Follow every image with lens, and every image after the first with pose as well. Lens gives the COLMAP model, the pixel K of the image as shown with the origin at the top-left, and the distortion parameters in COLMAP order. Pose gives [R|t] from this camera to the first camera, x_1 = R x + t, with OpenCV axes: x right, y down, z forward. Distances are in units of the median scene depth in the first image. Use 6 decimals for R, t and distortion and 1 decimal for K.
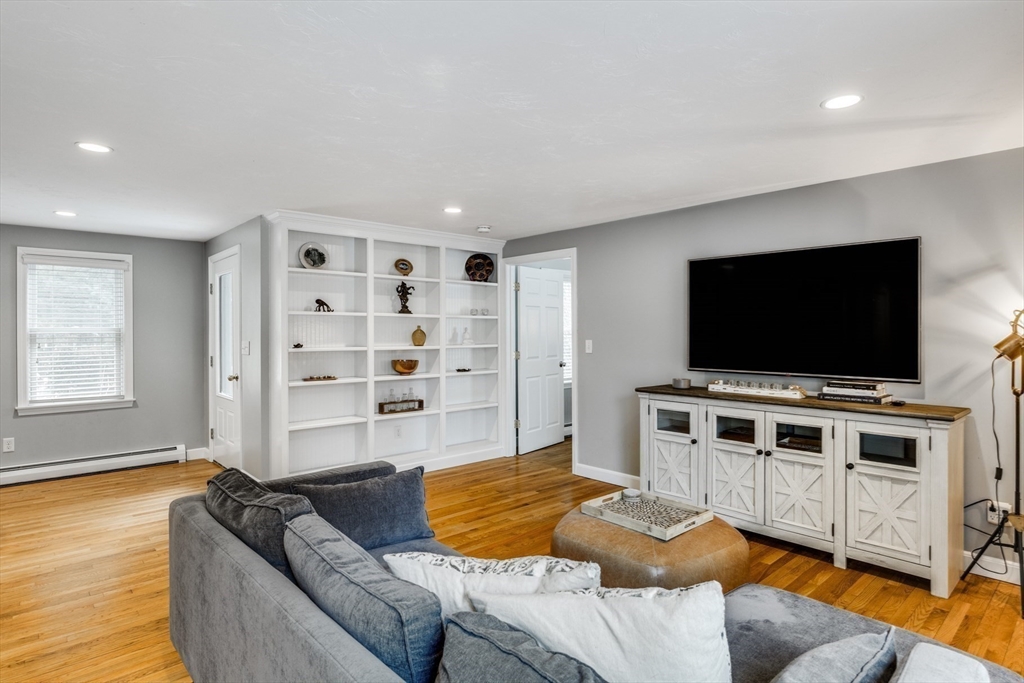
lens RADIAL K [[556.2, 0, 508.7], [0, 556.2, 329.3], [0, 0, 1]] dist [-0.002485, -0.000537]
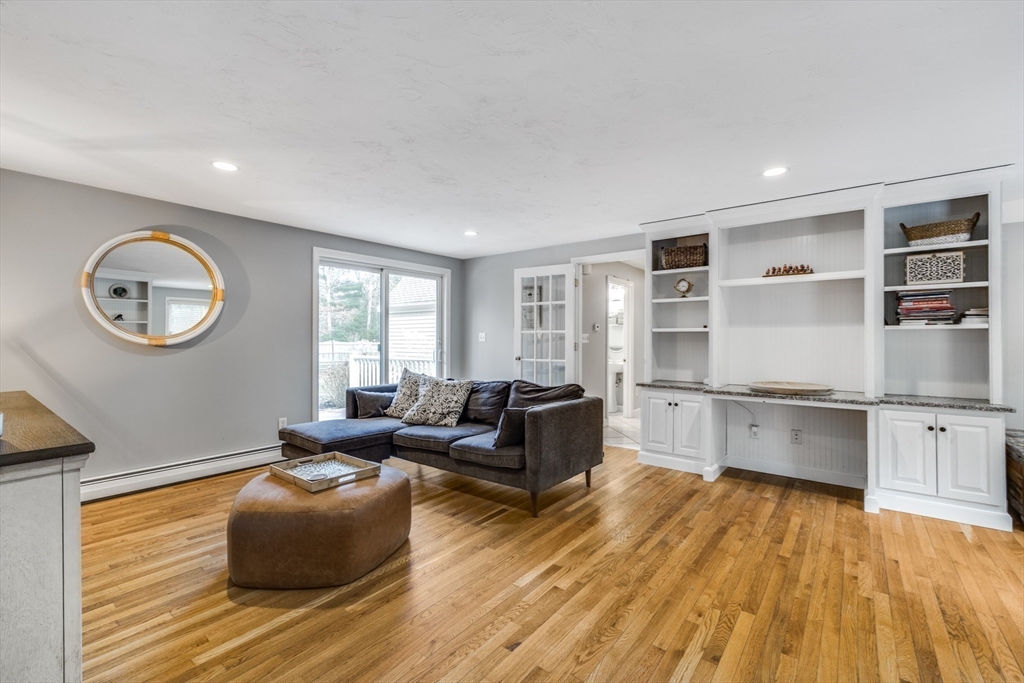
lens RADIAL K [[439.4, 0, 514.6], [0, 439.4, 337.9], [0, 0, 1]] dist [-0.000453, 0.000191]
pose [[-0.984075, -0.000395, -0.177754, 0.013957], [0.000235, 0.999994, -0.003523, 0.036455], [0.177754, -0.003509, -0.984069, 1.126631]]
